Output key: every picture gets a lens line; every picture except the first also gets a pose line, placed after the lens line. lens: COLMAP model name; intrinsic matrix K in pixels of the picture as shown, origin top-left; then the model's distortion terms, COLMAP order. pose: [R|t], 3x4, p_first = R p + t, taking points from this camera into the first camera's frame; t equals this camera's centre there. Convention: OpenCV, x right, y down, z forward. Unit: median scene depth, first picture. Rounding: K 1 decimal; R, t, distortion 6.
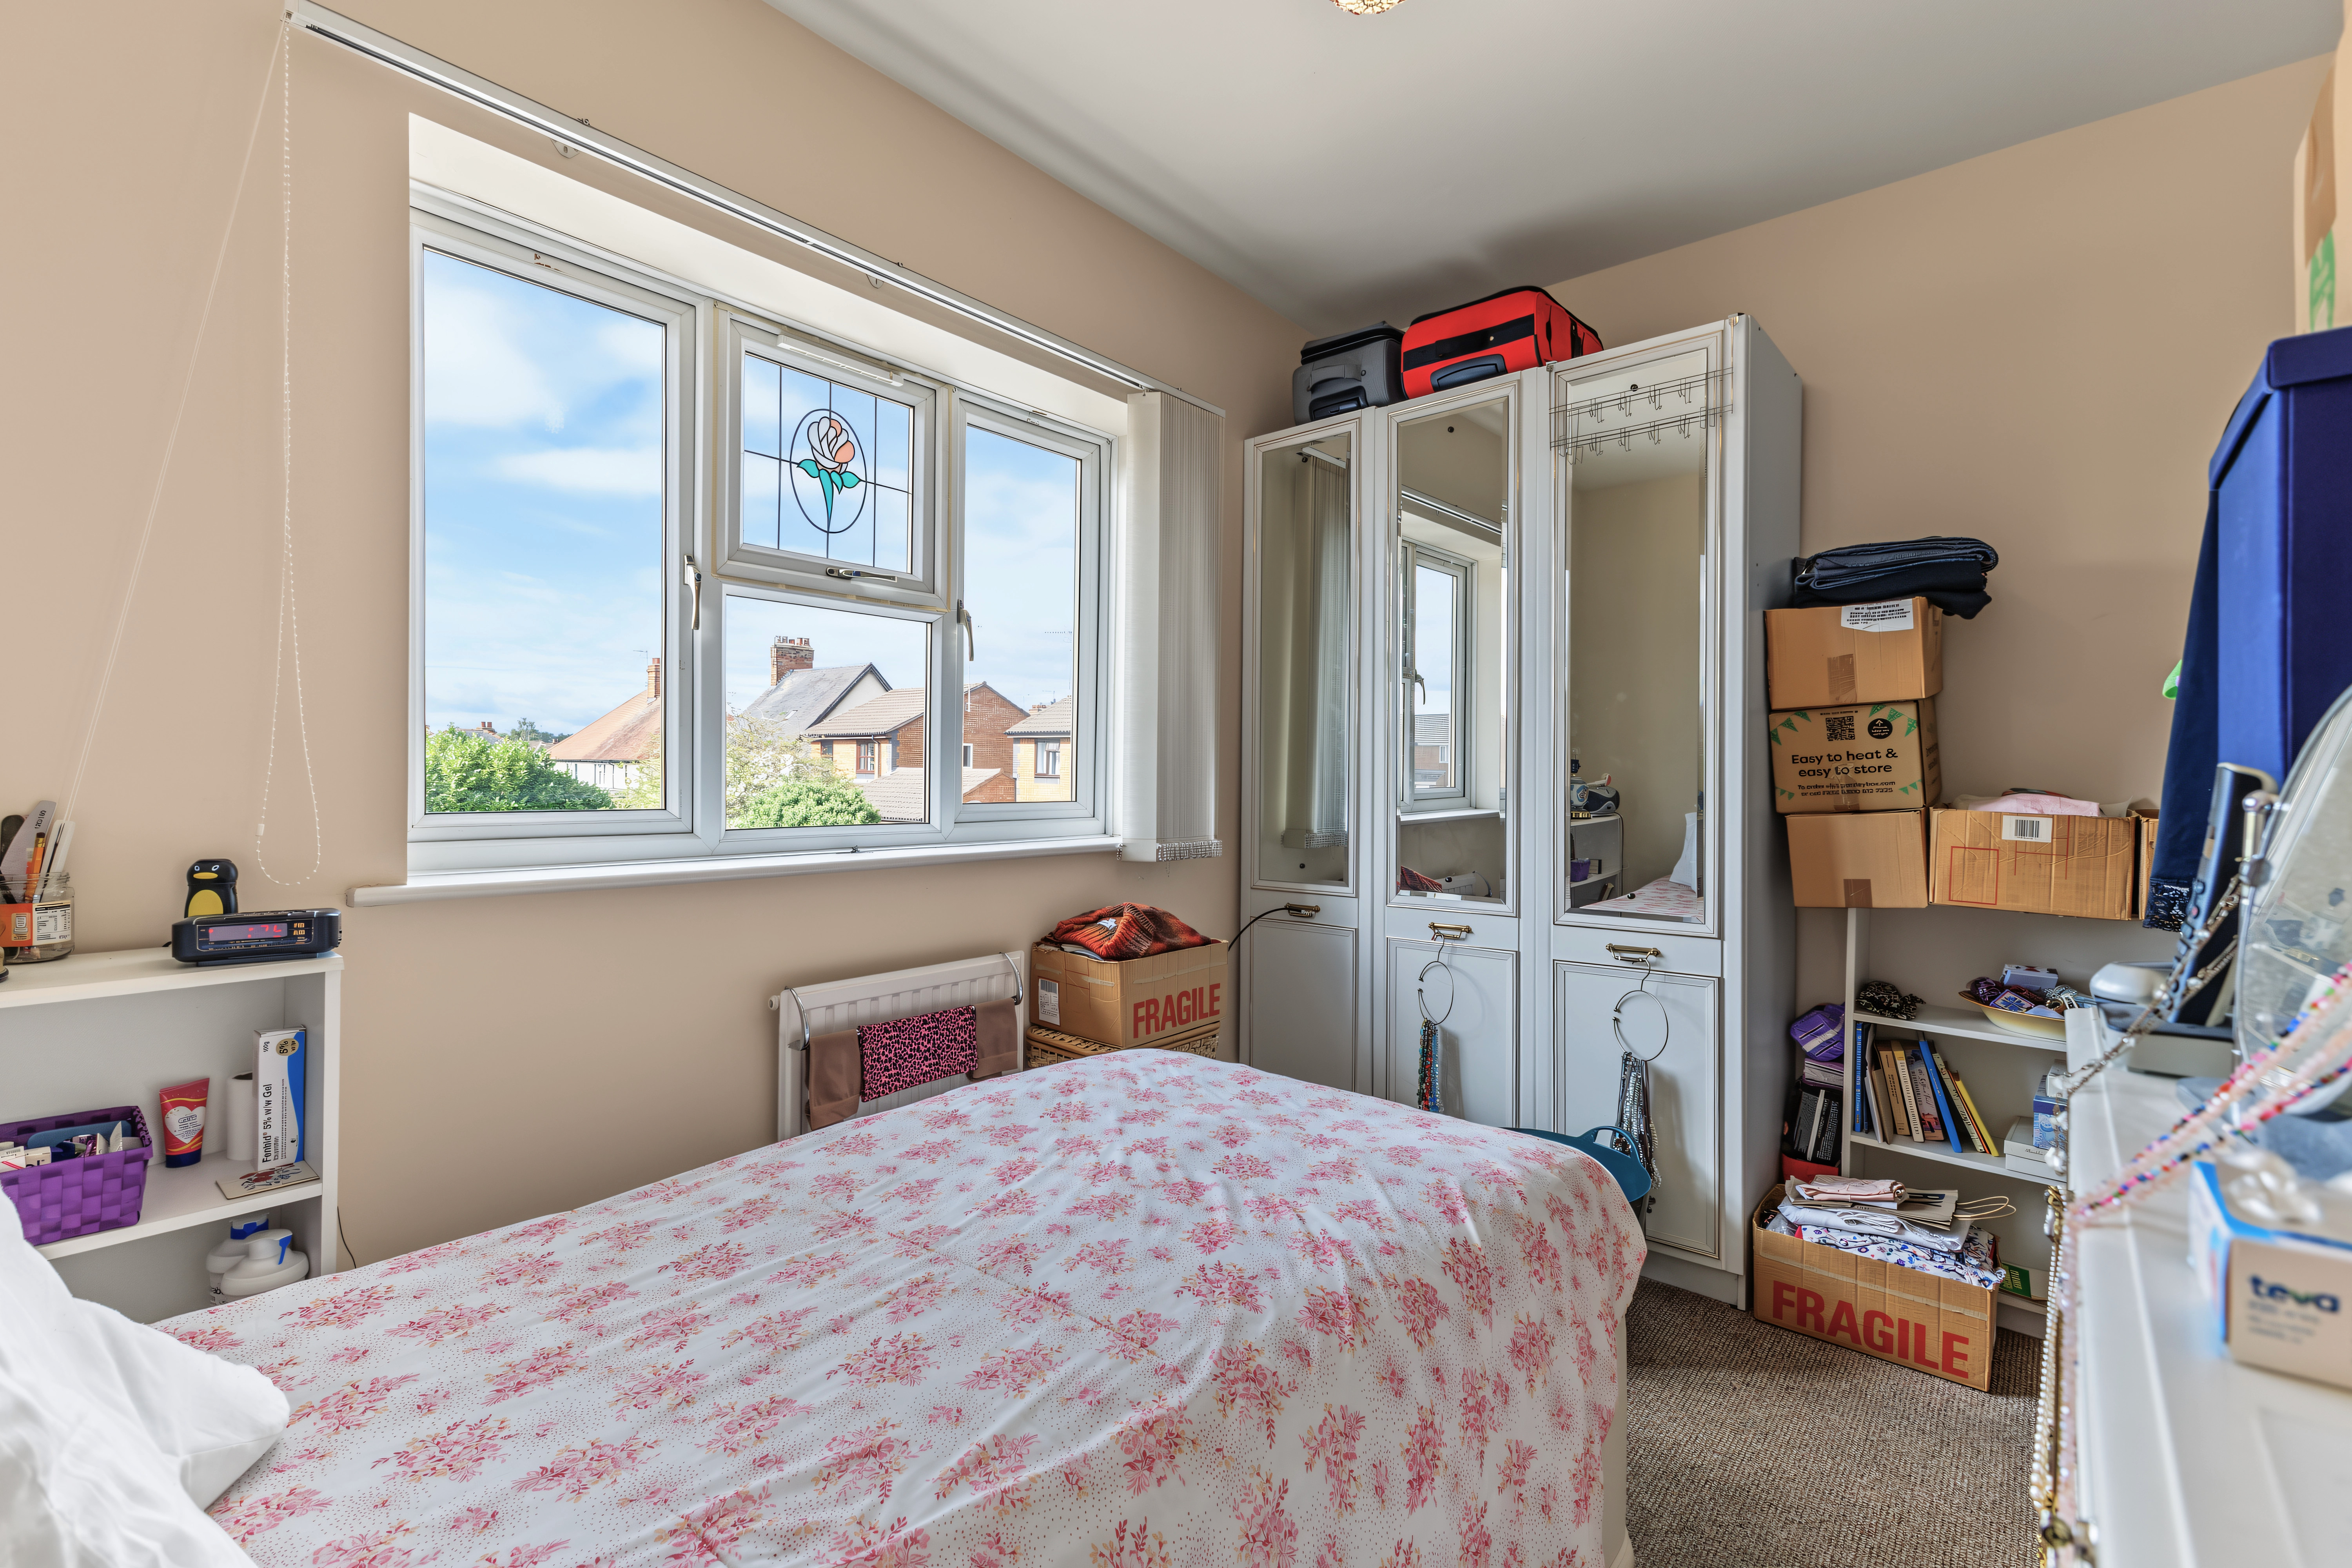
lens RADIAL K [[1022.6, 0, 1187.1], [0, 1022.6, 778.3], [0, 0, 1]] dist [0.004248, 0.000372]
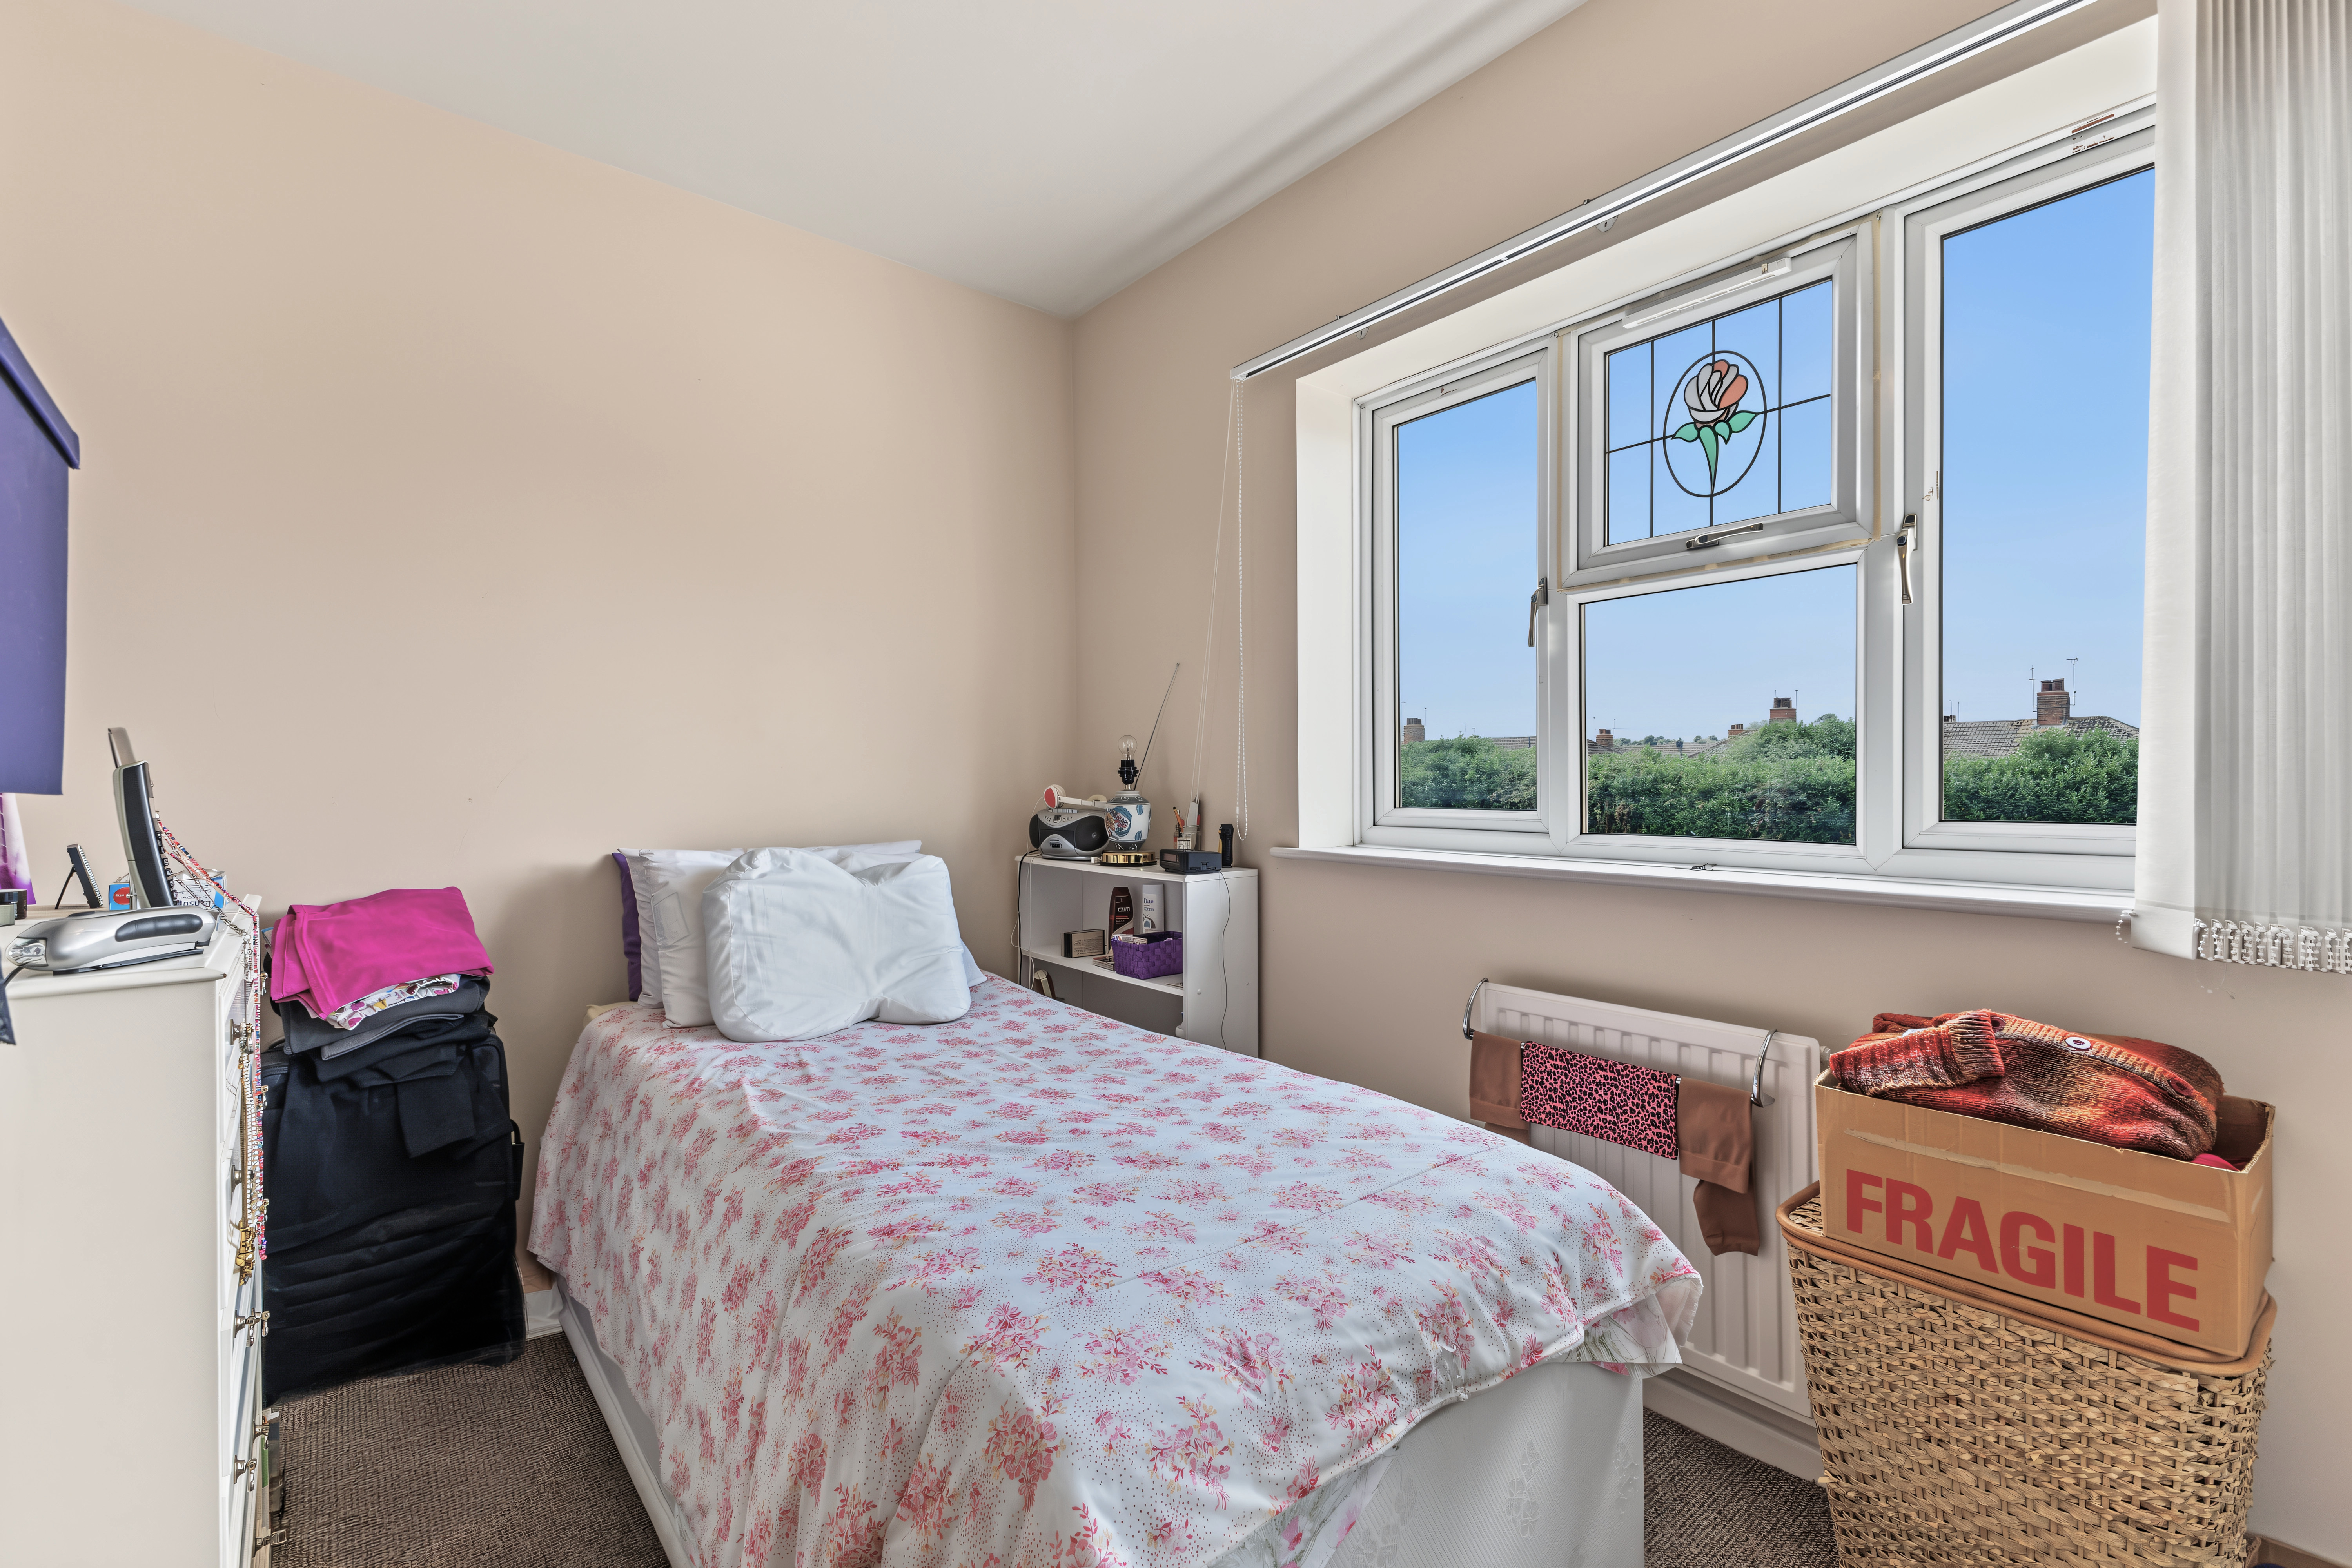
lens RADIAL K [[1022.6, 0, 1186.9], [0, 1022.6, 783.8], [0, 0, 1]] dist [0.004248, 0.000372]
pose [[-0.174875, -0.006355, -0.984570, 0.582909], [-0.002207, 0.999979, -0.006063, 0.007372], [0.984588, 0.001112, -0.174885, 0.732251]]
